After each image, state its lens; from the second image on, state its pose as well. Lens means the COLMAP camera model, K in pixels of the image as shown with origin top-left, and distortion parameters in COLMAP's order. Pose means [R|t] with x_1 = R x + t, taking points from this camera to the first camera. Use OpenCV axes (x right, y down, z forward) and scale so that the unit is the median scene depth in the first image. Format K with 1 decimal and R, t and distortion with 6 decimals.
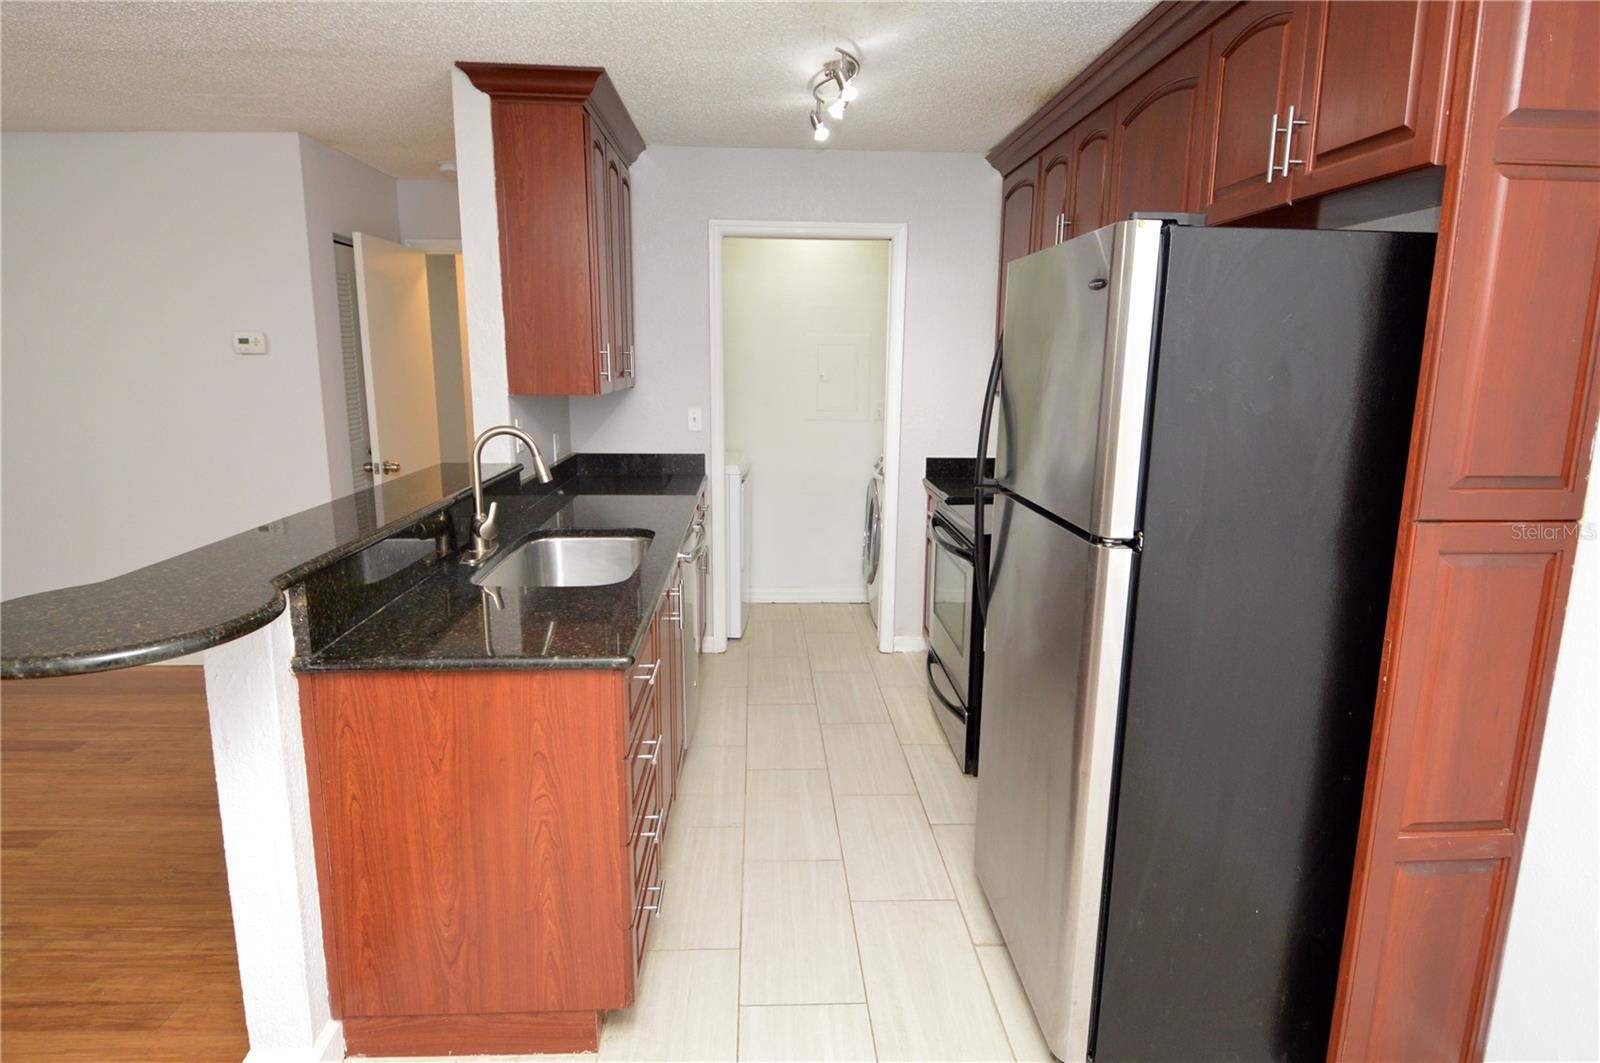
lens RADIAL K [[892.8, 0, 794.8], [0, 892.8, 529.3], [0, 0, 1]] dist [0.028099, -0.021649]
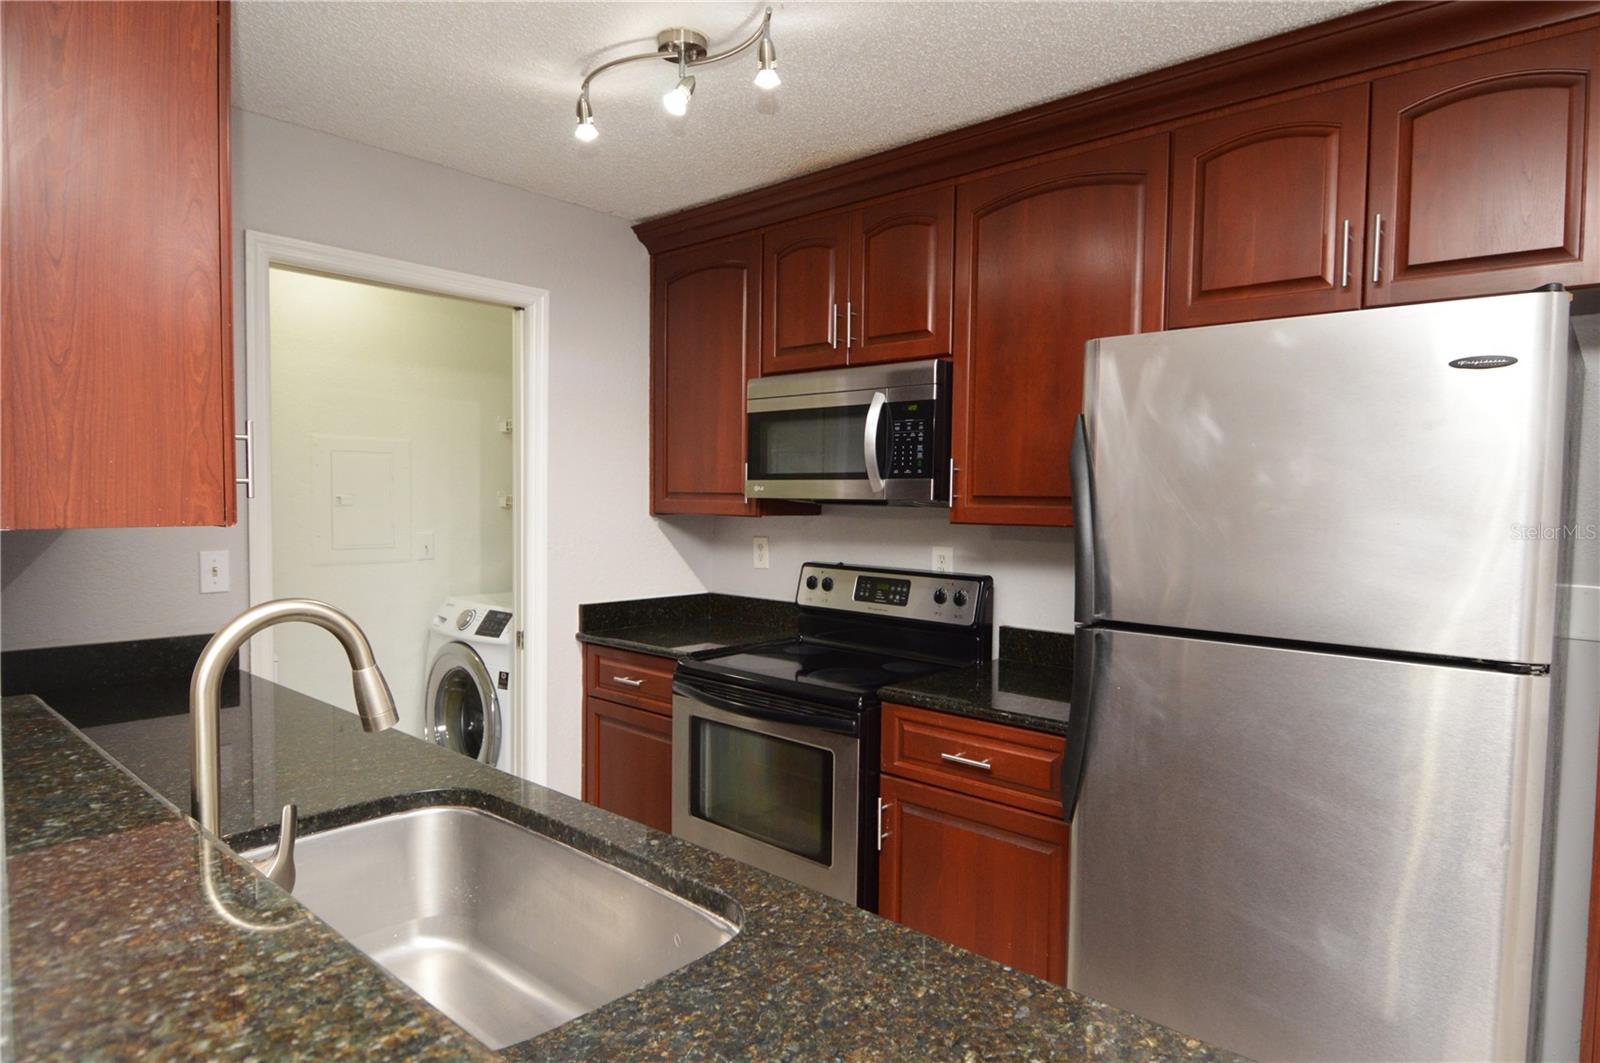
lens RADIAL K [[942.3, 0, 809.3], [0, 942.3, 538.4], [0, 0, 1]] dist [0.005763, -0.019427]
pose [[0.689076, -0.032618, 0.723955, -0.302291], [0.132883, 0.987736, -0.081977, -0.049243], [-0.712402, 0.152690, 0.684959, 0.357173]]
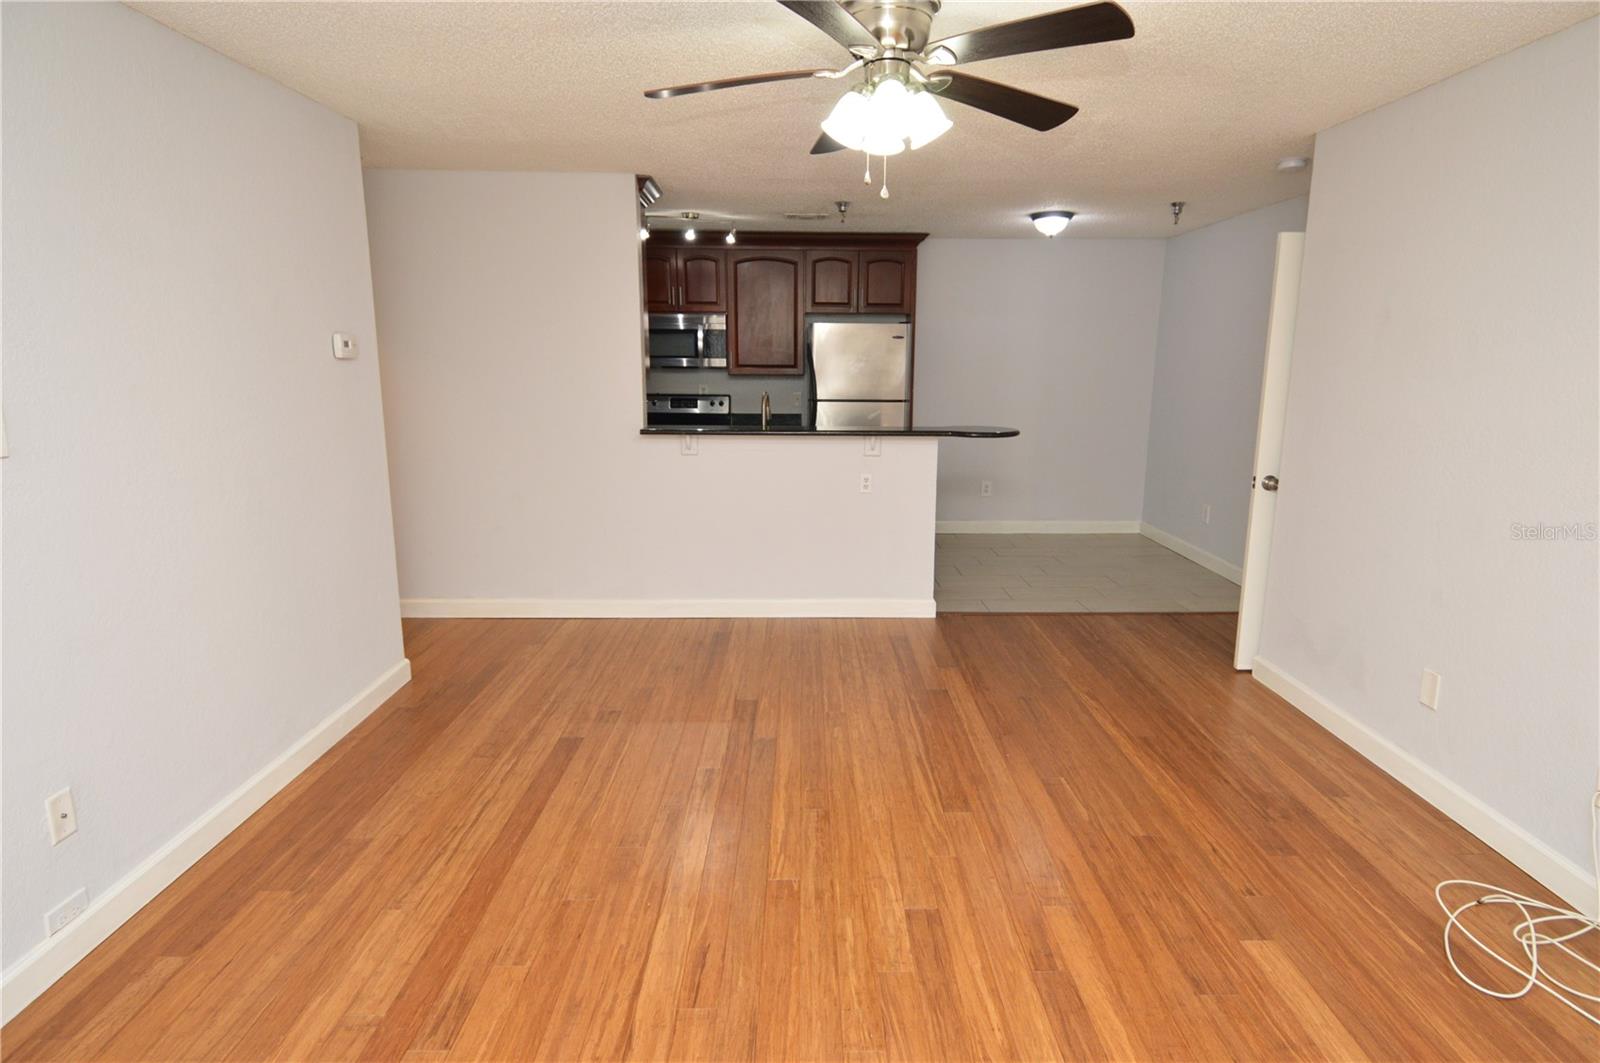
lens RADIAL K [[851.8, 0, 816.7], [0, 851.8, 532.2], [0, 0, 1]] dist [0.016411, -0.025352]
pose [[0.015450, -0.213551, 0.976810, -1.463290], [0.186211, 0.960450, 0.207029, -0.120019], [-0.982388, 0.178694, 0.054604, 0.535555]]
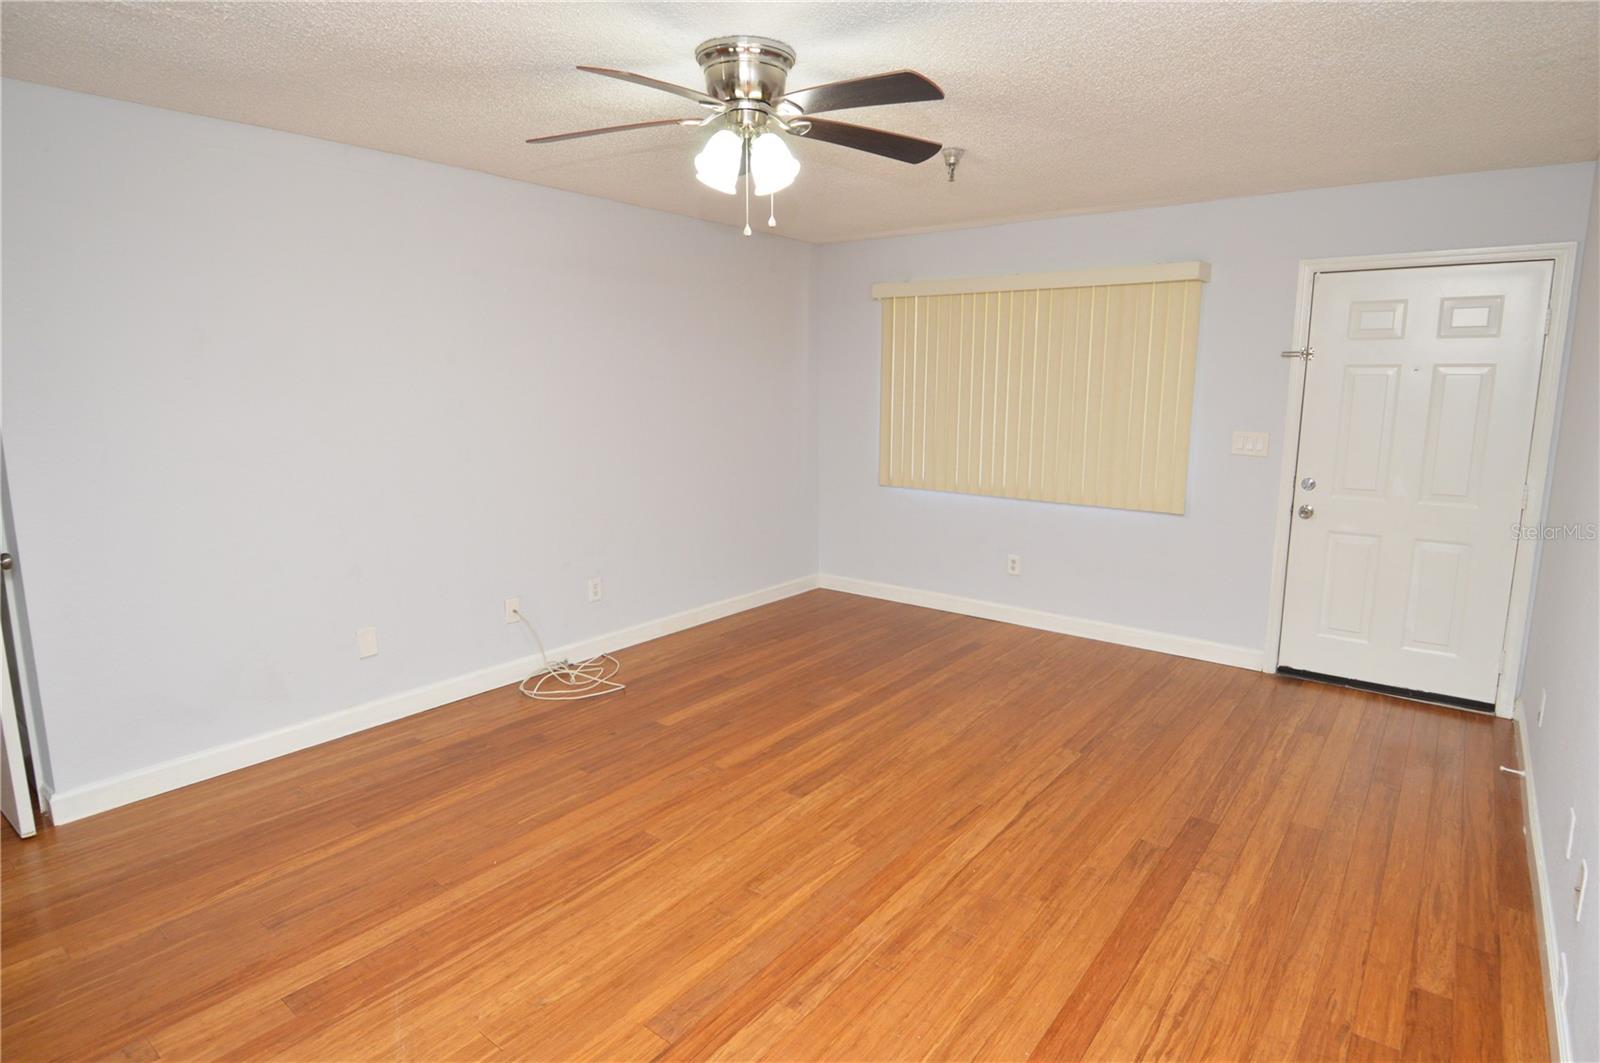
lens RADIAL K [[851.8, 0, 813.1], [0, 851.8, 526.6], [0, 0, 1]] dist [0.016411, -0.025352]
pose [[-0.635013, 0.120480, -0.763049, -0.386554], [-0.156828, 0.947088, 0.280052, -0.190521], [0.756415, 0.297504, -0.582518, 0.941061]]
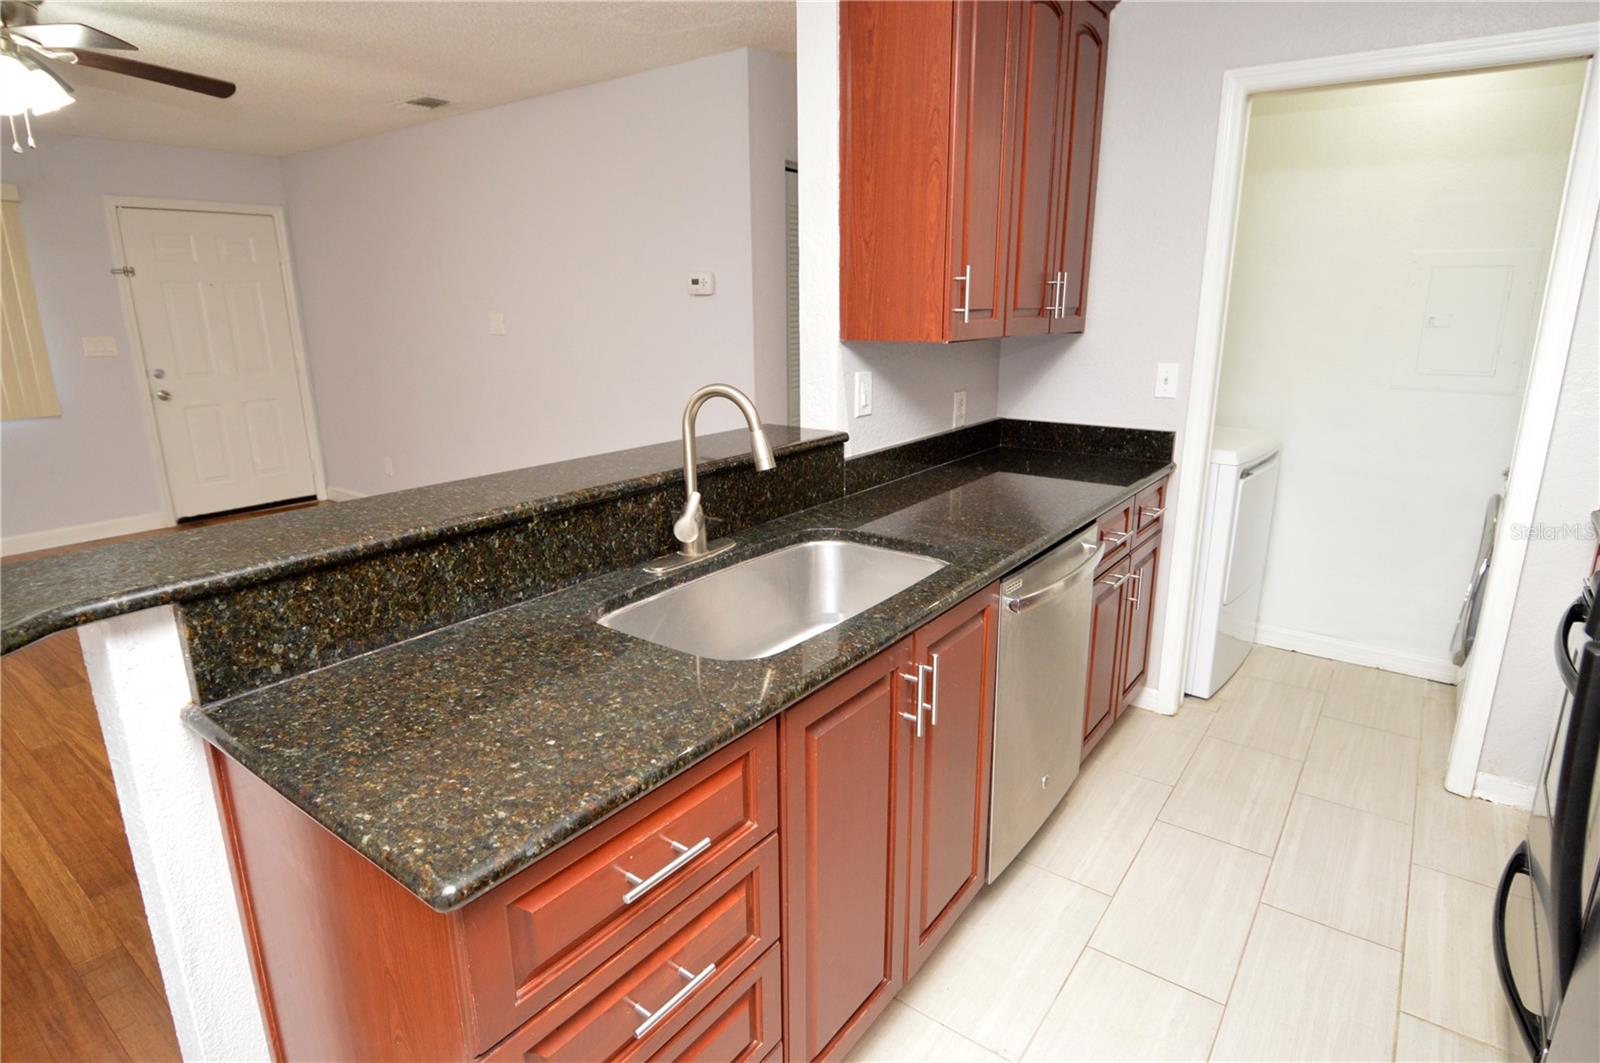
lens RADIAL K [[851.8, 0, 809.7], [0, 851.8, 524.7], [0, 0, 1]] dist [0.016411, -0.025352]
pose [[0.778784, 0.148202, -0.609534, 0.097305], [-0.109678, 0.988893, 0.100306, -0.052718], [0.617629, -0.011265, 0.786389, 0.337670]]
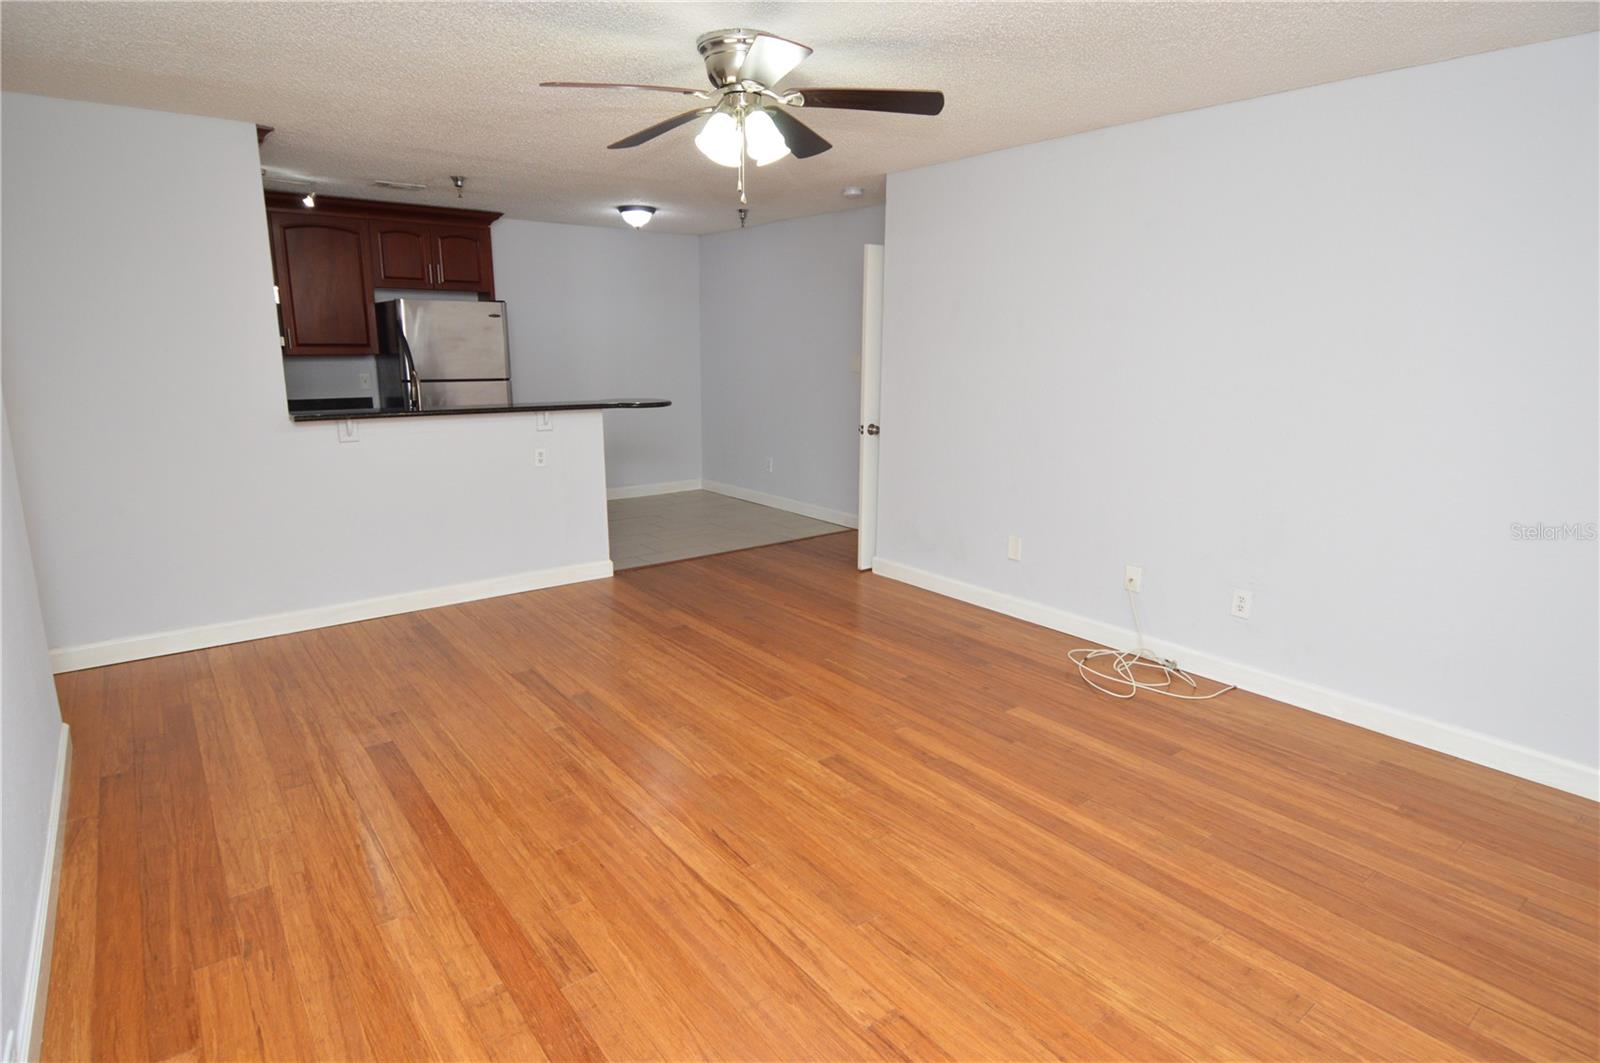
lens RADIAL K [[851.8, 0, 806.4], [0, 851.8, 517.2], [0, 0, 1]] dist [0.016411, -0.025352]
pose [[-0.592818, -0.179309, 0.785121, -1.494904], [0.140425, 0.936948, 0.320014, -0.186005], [-0.792999, 0.299960, -0.530260, 0.899510]]
